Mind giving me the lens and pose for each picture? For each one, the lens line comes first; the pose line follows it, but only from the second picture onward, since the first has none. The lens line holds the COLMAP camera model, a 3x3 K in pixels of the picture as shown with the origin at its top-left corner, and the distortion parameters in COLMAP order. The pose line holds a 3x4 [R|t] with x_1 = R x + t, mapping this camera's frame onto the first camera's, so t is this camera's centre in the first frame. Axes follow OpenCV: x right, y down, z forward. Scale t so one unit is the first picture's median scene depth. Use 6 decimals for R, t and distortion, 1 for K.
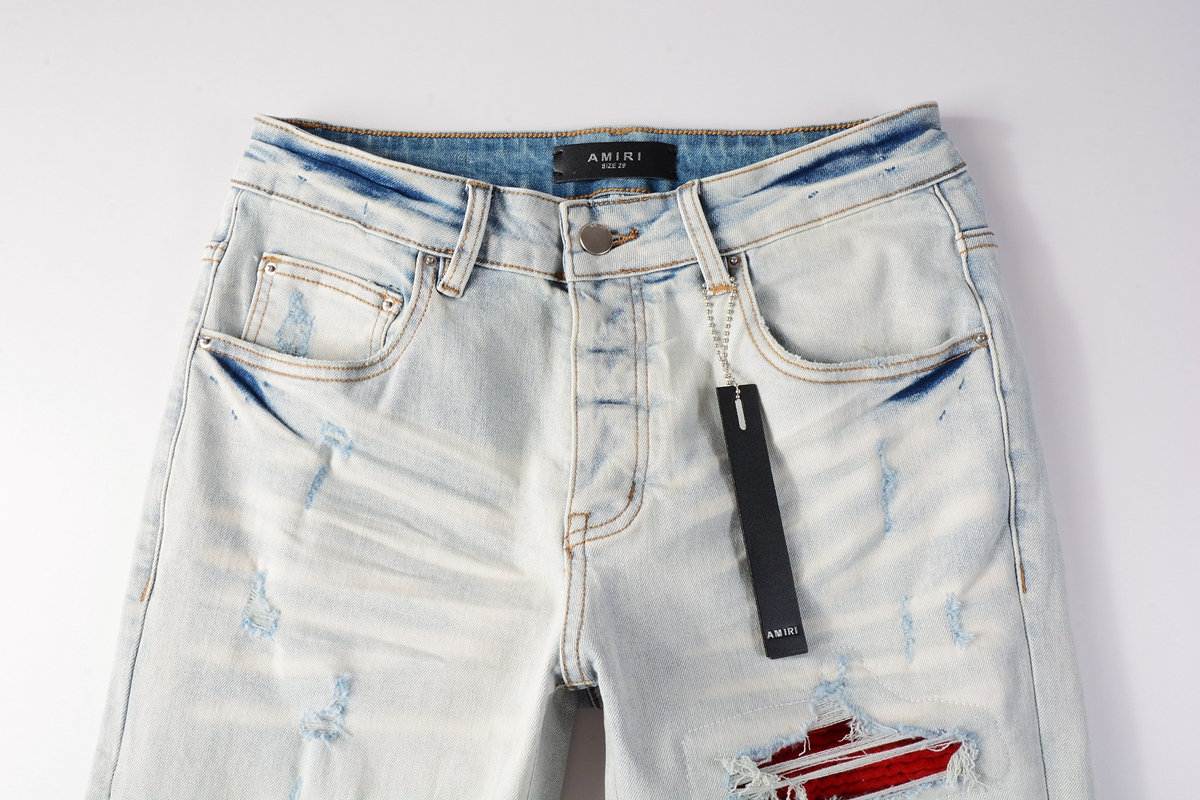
lens RADIAL K [[1087.5, 0, 600.0], [0, 1087.5, 400.0], [0, 0, 1]] dist [-0.005849, -0.004590]
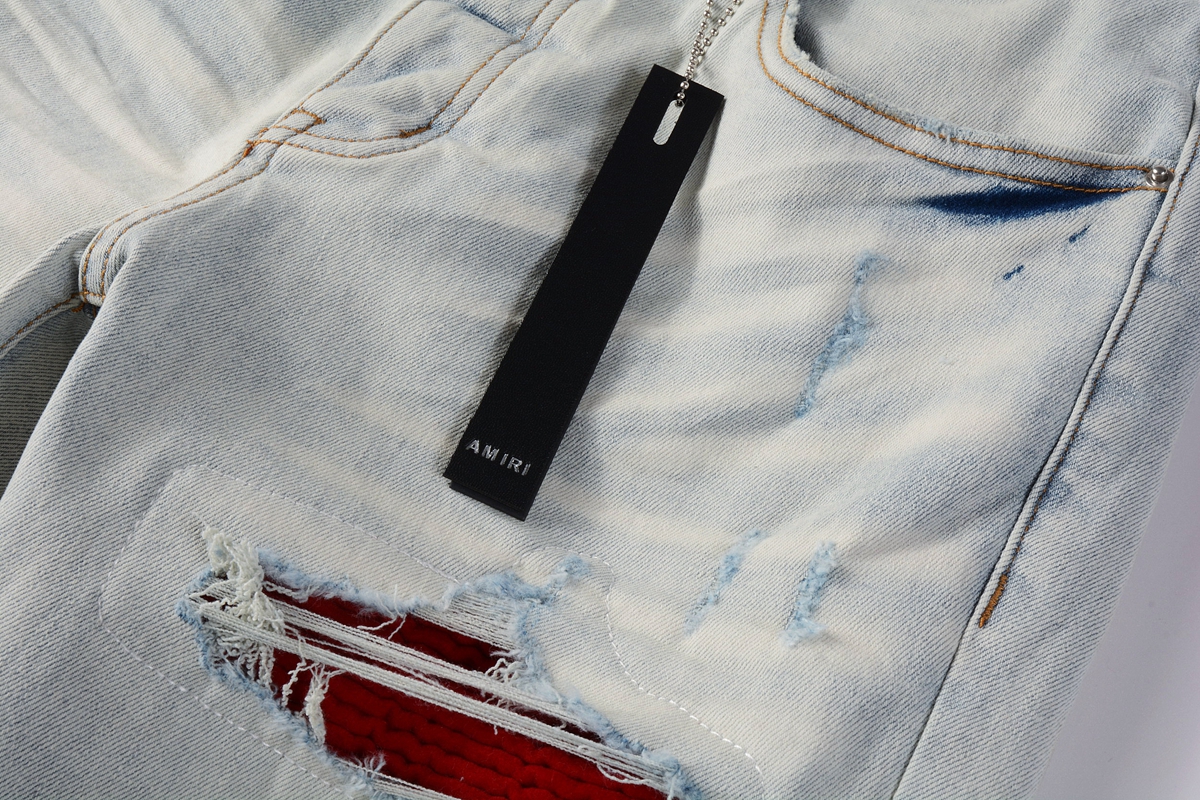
lens RADIAL K [[1481.2, 0, 600.0], [0, 1481.2, 400.0], [0, 0, 1]] dist [0.028419, -0.032364]
pose [[0.840117, 0.435658, -0.323120, 0.395463], [-0.498459, 0.855001, -0.143216, 0.251554], [0.213875, 0.281380, 0.935459, 0.337779]]
